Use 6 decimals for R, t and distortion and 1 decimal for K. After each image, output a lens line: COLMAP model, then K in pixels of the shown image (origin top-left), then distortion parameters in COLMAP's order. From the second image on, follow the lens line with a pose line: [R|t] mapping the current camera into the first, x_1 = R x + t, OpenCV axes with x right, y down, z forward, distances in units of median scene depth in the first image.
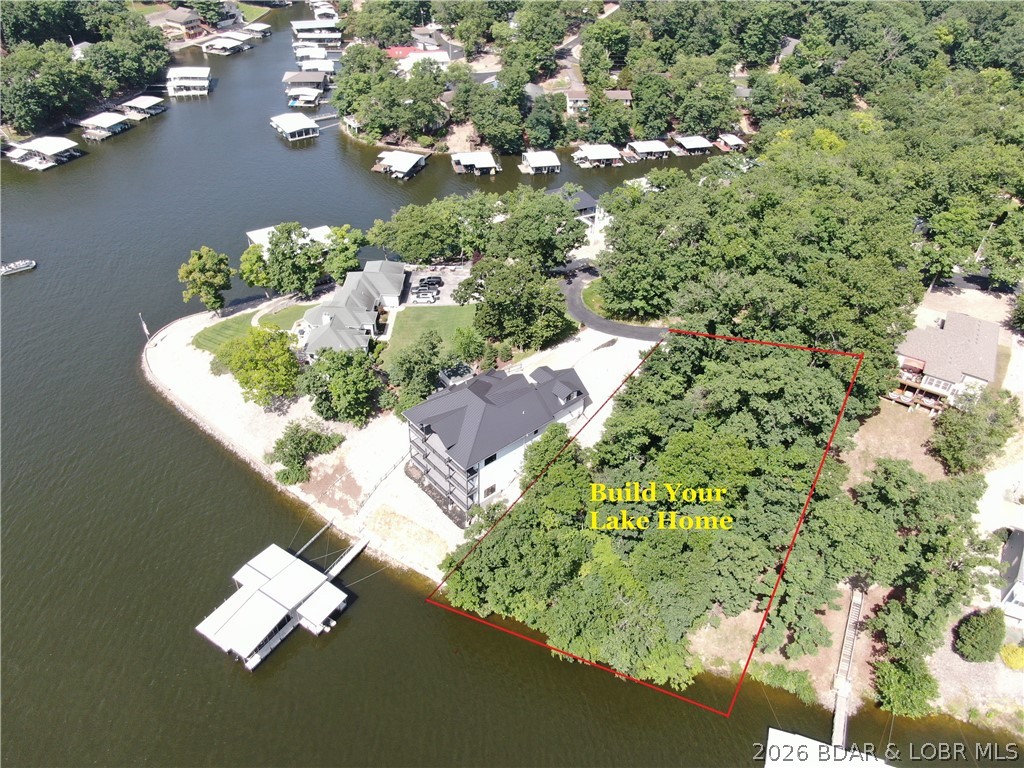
lens RADIAL K [[741.6, 0, 513.6], [0, 741.6, 382.1], [0, 0, 1]] dist [-0.018089, 0.008890]
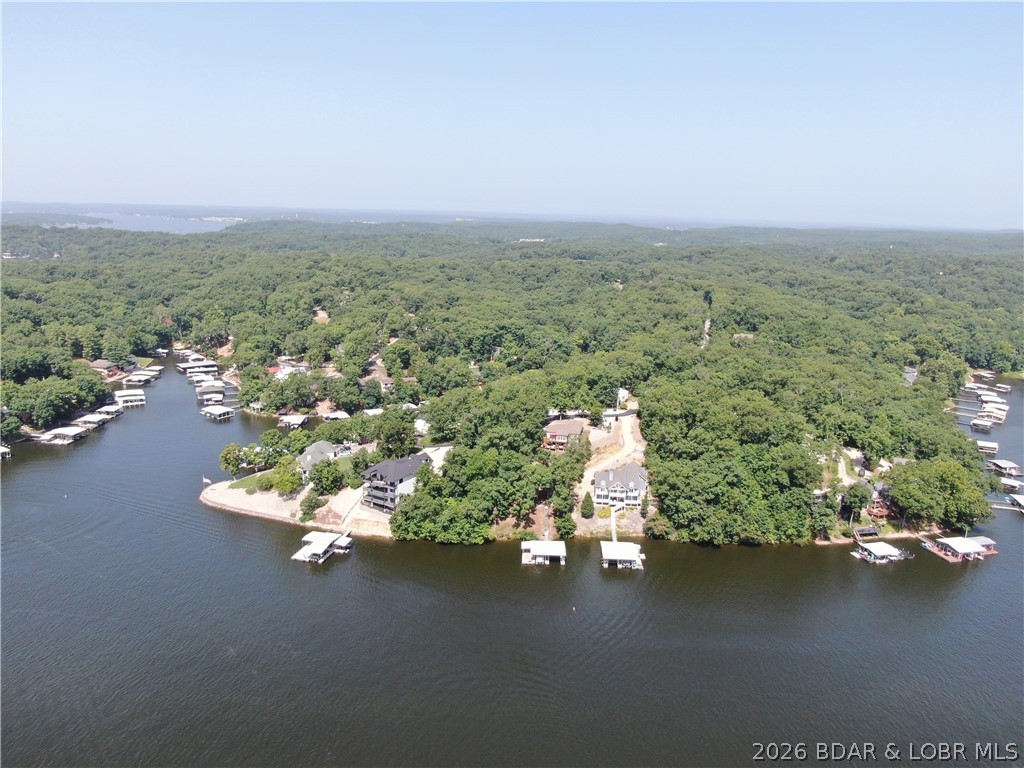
lens RADIAL K [[741.6, 0, 513.6], [0, 741.6, 382.1], [0, 0, 1]] dist [-0.018089, 0.008890]
pose [[0.945314, -0.082973, 0.315432, -0.190261], [0.209054, 0.896464, -0.390702, 0.377510], [-0.250356, 0.435278, 0.864786, -0.620515]]
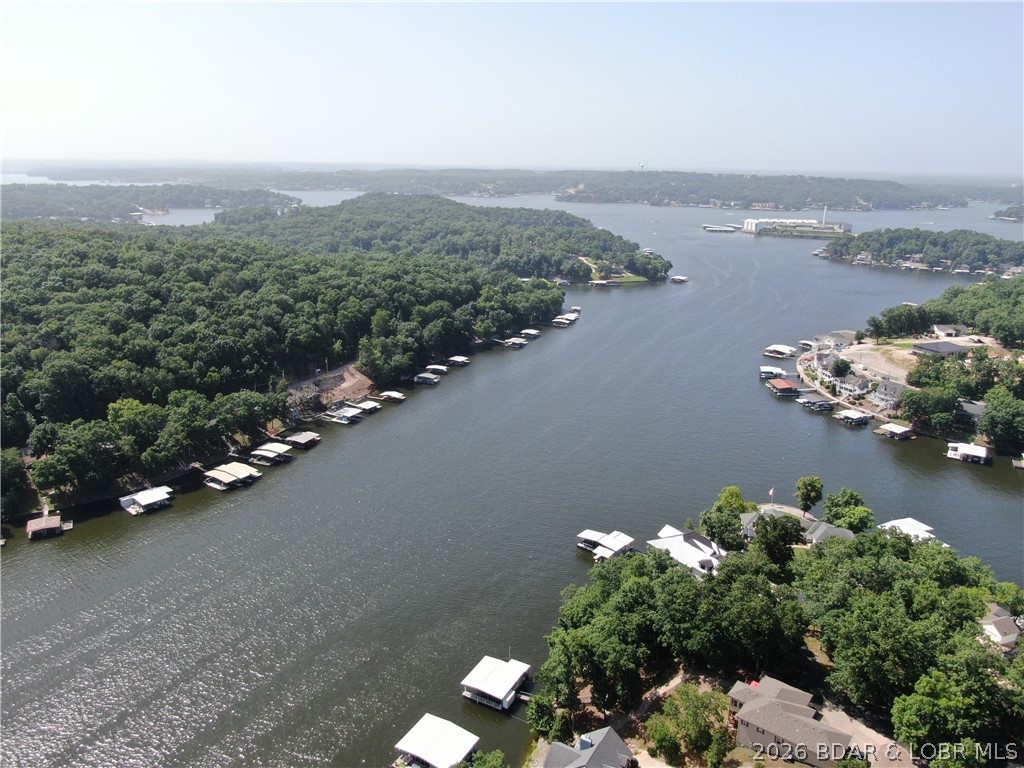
lens RADIAL K [[741.6, 0, 513.6], [0, 741.6, 382.1], [0, 0, 1]] dist [-0.018089, 0.008890]
pose [[-0.135223, 0.244481, -0.960179, 0.771948], [-0.634182, 0.723212, 0.273456, -0.221241], [0.761267, 0.645906, 0.057250, 0.134574]]
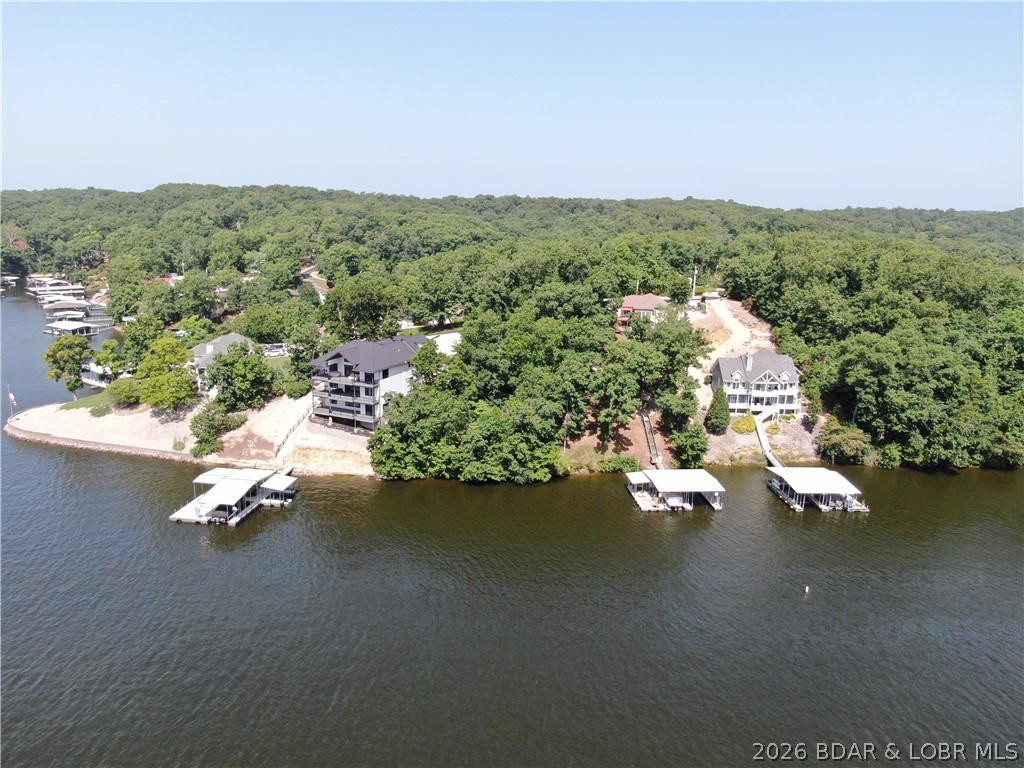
lens RADIAL K [[741.6, 0, 513.6], [0, 741.6, 382.1], [0, 0, 1]] dist [-0.018089, 0.008890]
pose [[0.905545, -0.106056, 0.410780, -0.164249], [0.267535, 0.894213, -0.358898, 0.289629], [-0.329262, 0.434896, 0.838124, -0.090195]]
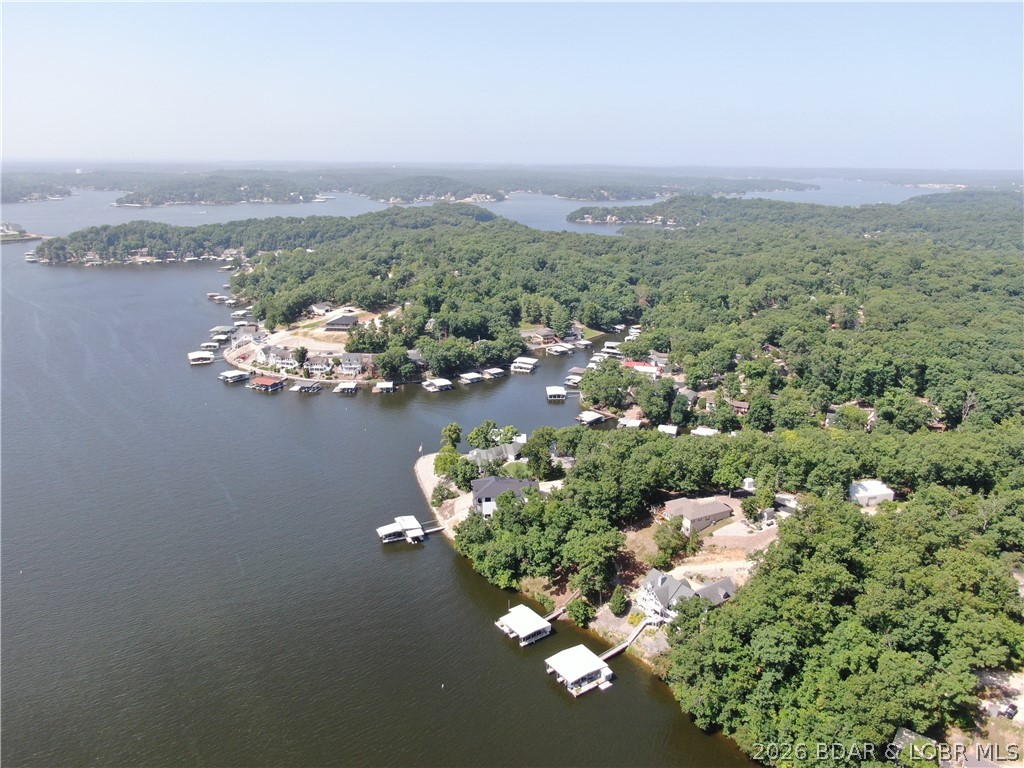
lens RADIAL K [[741.6, 0, 513.6], [0, 741.6, 382.1], [0, 0, 1]] dist [-0.018089, 0.008890]
pose [[0.836096, 0.132749, -0.532279, 0.593955], [-0.328216, 0.898509, -0.291471, 0.199253], [0.439566, 0.418400, 0.794810, -0.515875]]
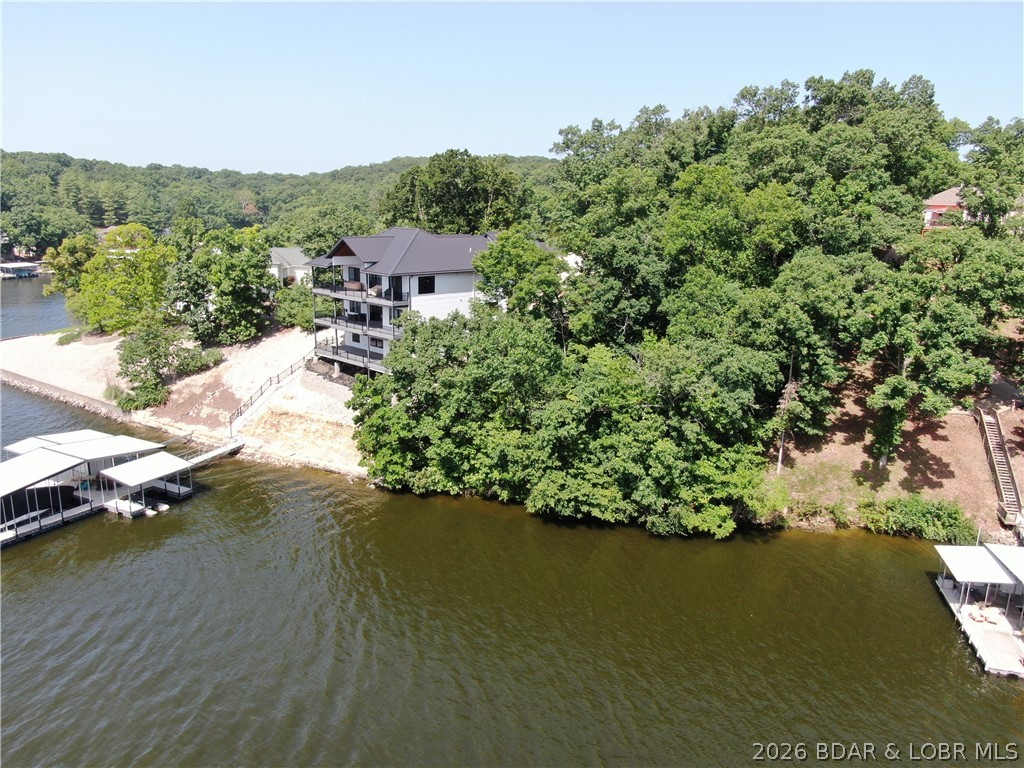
lens RADIAL K [[741.6, 0, 513.6], [0, 741.6, 382.1], [0, 0, 1]] dist [-0.018089, 0.008890]
pose [[0.995738, -0.032552, 0.086292, -0.005558], [0.066109, 0.904319, -0.421706, 0.213113], [-0.064308, 0.425613, 0.902617, 0.172442]]
